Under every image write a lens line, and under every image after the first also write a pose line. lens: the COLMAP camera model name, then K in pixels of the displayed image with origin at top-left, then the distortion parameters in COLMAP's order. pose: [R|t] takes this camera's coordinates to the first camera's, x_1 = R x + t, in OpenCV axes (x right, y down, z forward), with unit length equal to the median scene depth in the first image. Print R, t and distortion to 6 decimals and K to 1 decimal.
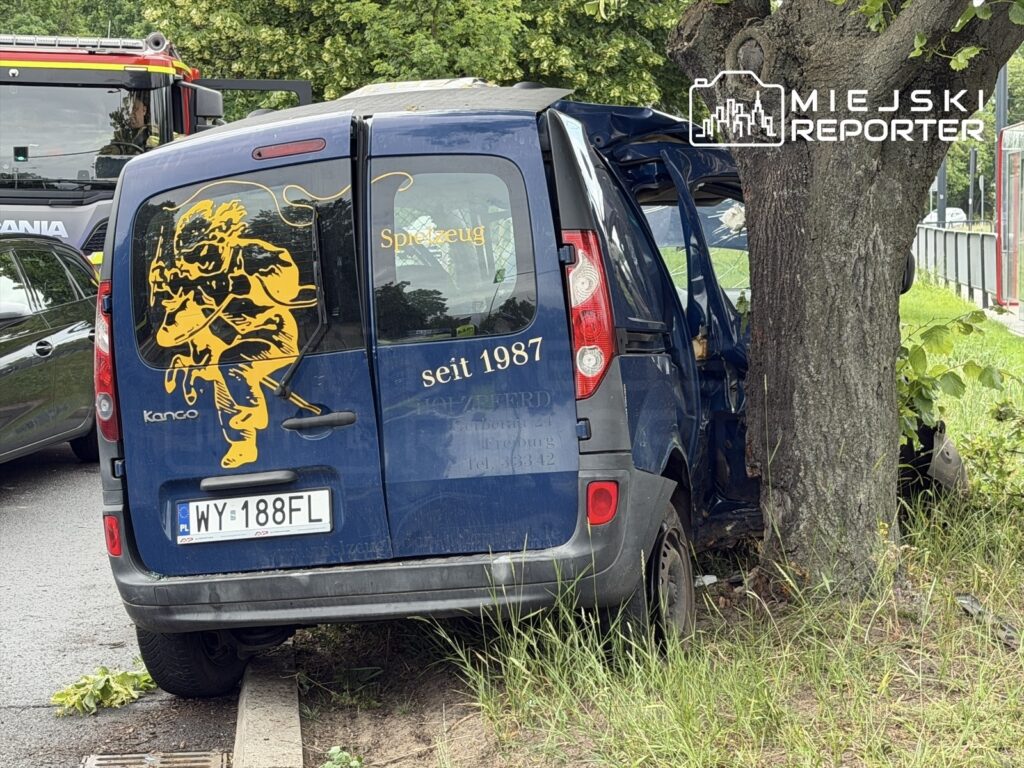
lens RADIAL K [[2145.2, 0, 514.8], [0, 2145.2, 390.9], [0, 0, 1]] dist [0.121847, 0.000000]
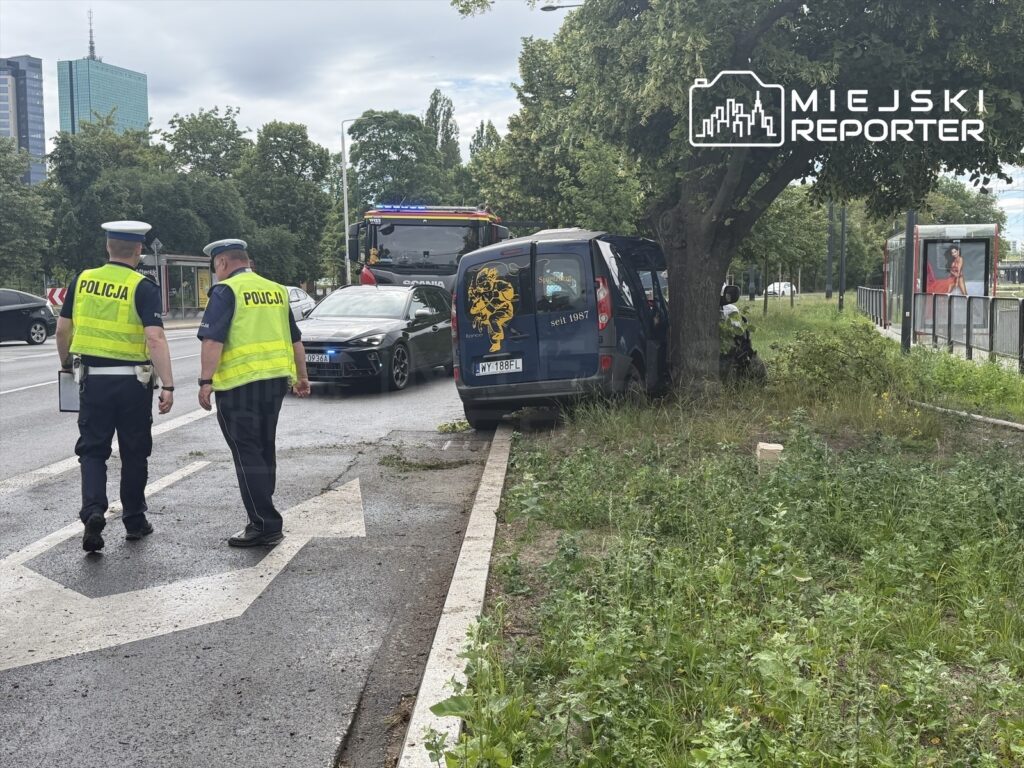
lens RADIAL K [[1130.9, 0, 512.7], [0, 1130.9, 387.4], [0, 0, 1]] dist [0.138161, 0.000000]
pose [[0.989267, 0.015312, -0.145313, 0.143636], [-0.014087, 0.999856, 0.009456, 0.072509], [0.145437, -0.007307, 0.989341, -0.663613]]
